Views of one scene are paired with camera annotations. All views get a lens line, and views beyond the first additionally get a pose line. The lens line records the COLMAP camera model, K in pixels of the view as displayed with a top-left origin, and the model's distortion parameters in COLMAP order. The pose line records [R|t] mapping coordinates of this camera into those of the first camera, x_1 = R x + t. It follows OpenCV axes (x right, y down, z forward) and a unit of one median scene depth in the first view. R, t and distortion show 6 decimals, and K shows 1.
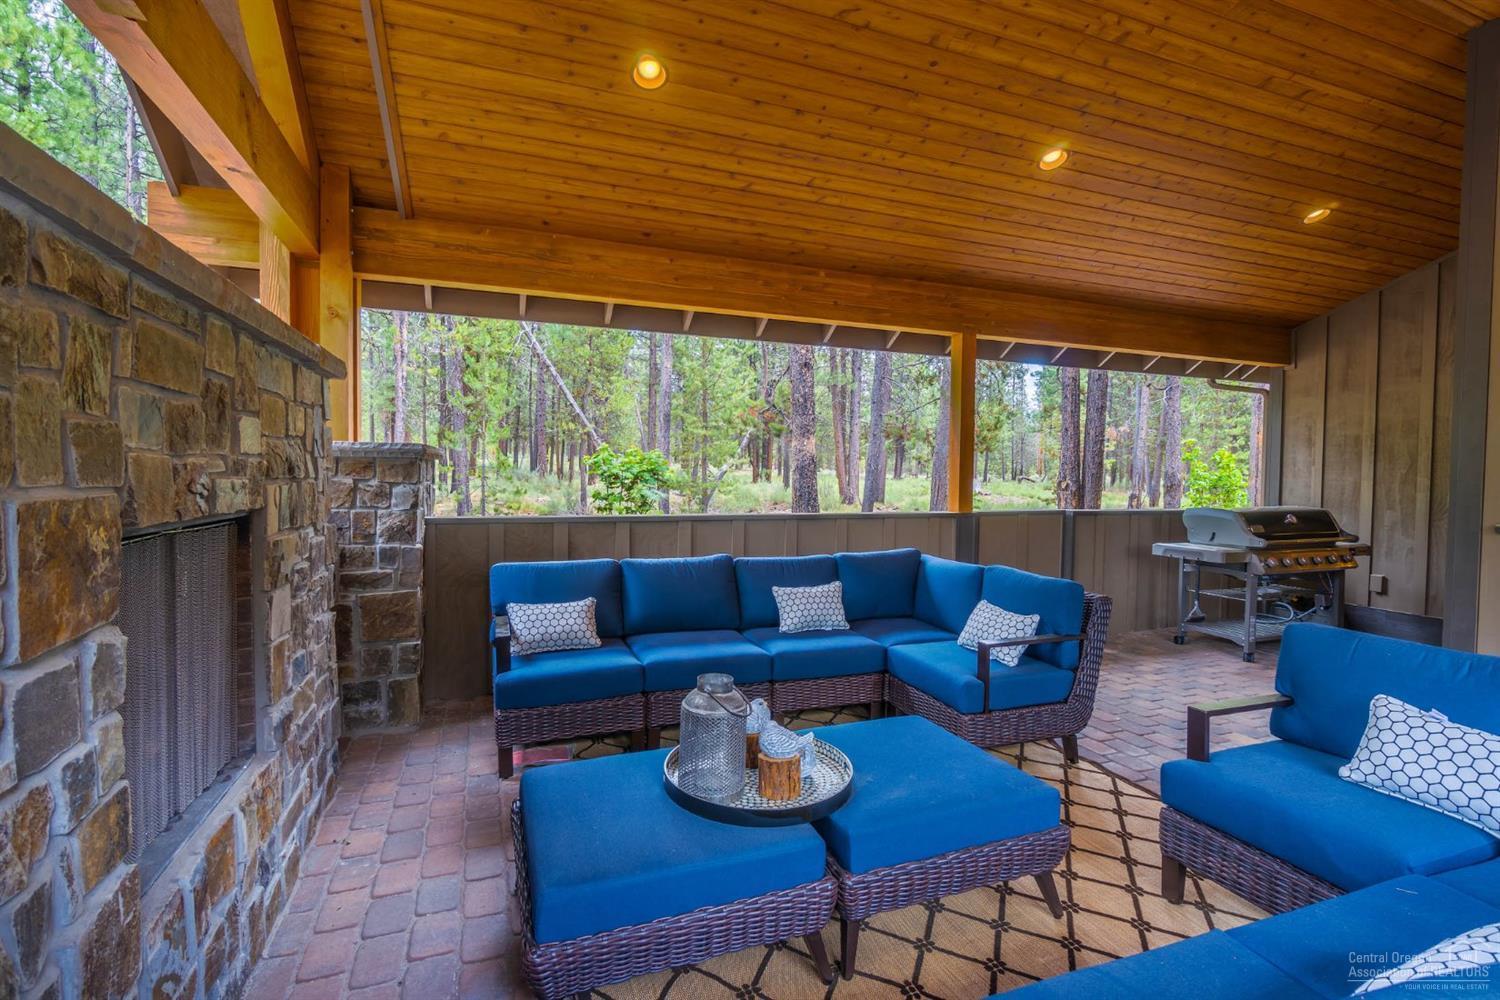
lens RADIAL K [[690.7, 0, 750.0], [0, 690.7, 500.0], [0, 0, 1]] dist [-0.002419, -0.000248]
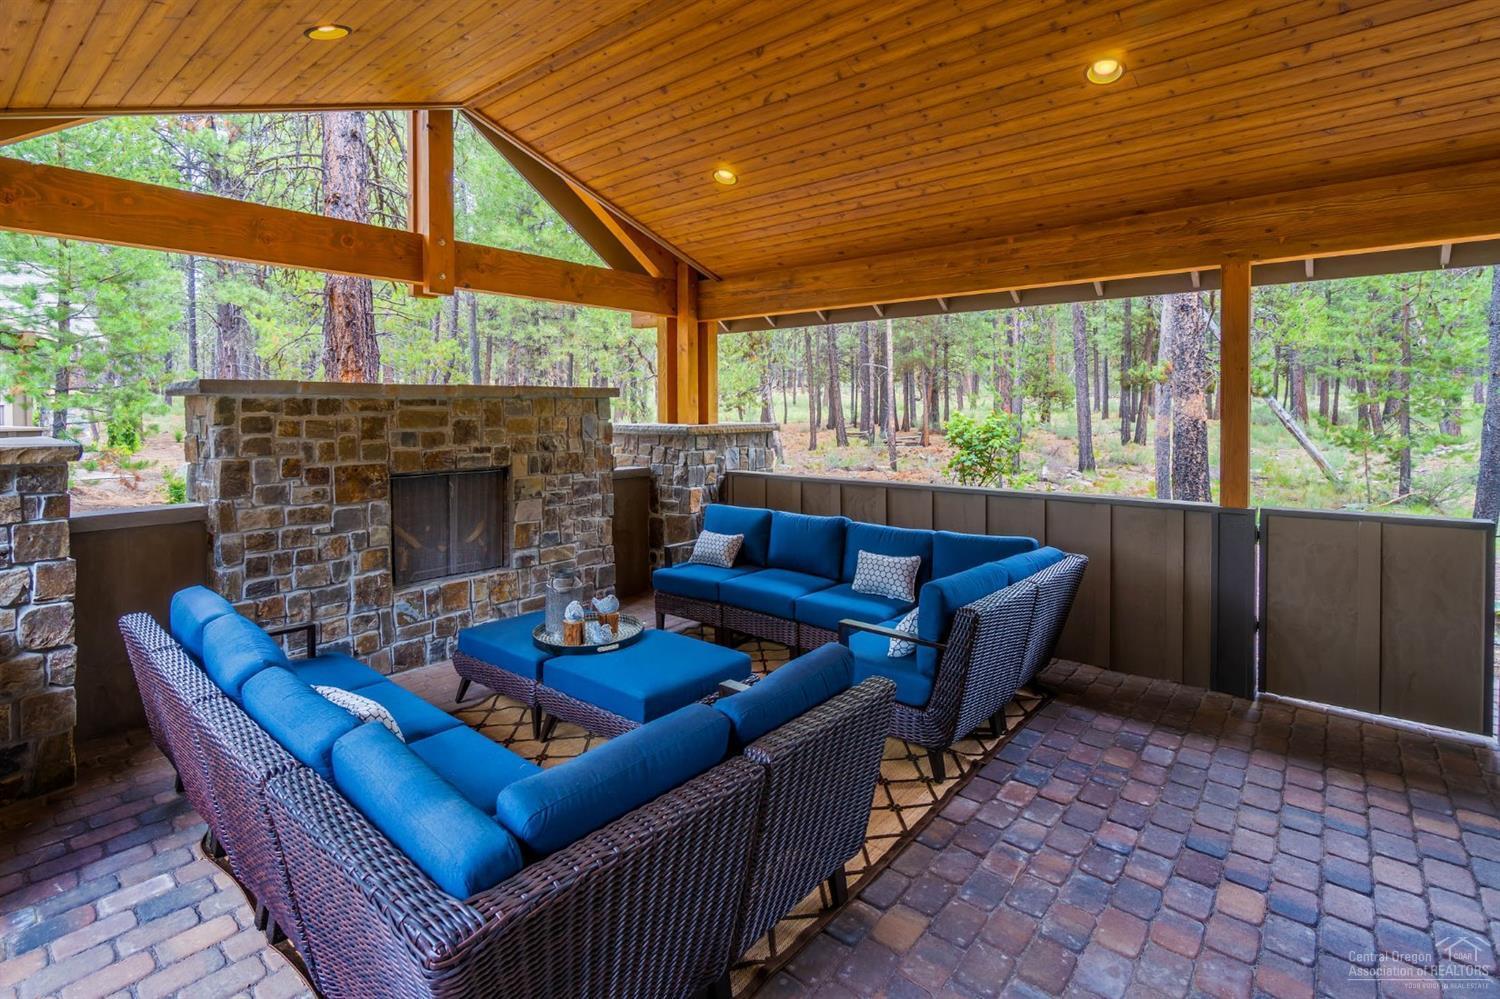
lens RADIAL K [[723.4, 0, 748.9], [0, 723.4, 426.9], [0, 0, 1]] dist [0.000301, 0.000181]
pose [[0.495602, 0.008754, -0.868506, 0.976501], [-0.026006, 0.999650, -0.004764, -0.067564], [0.868161, 0.024947, 0.495656, 0.240553]]
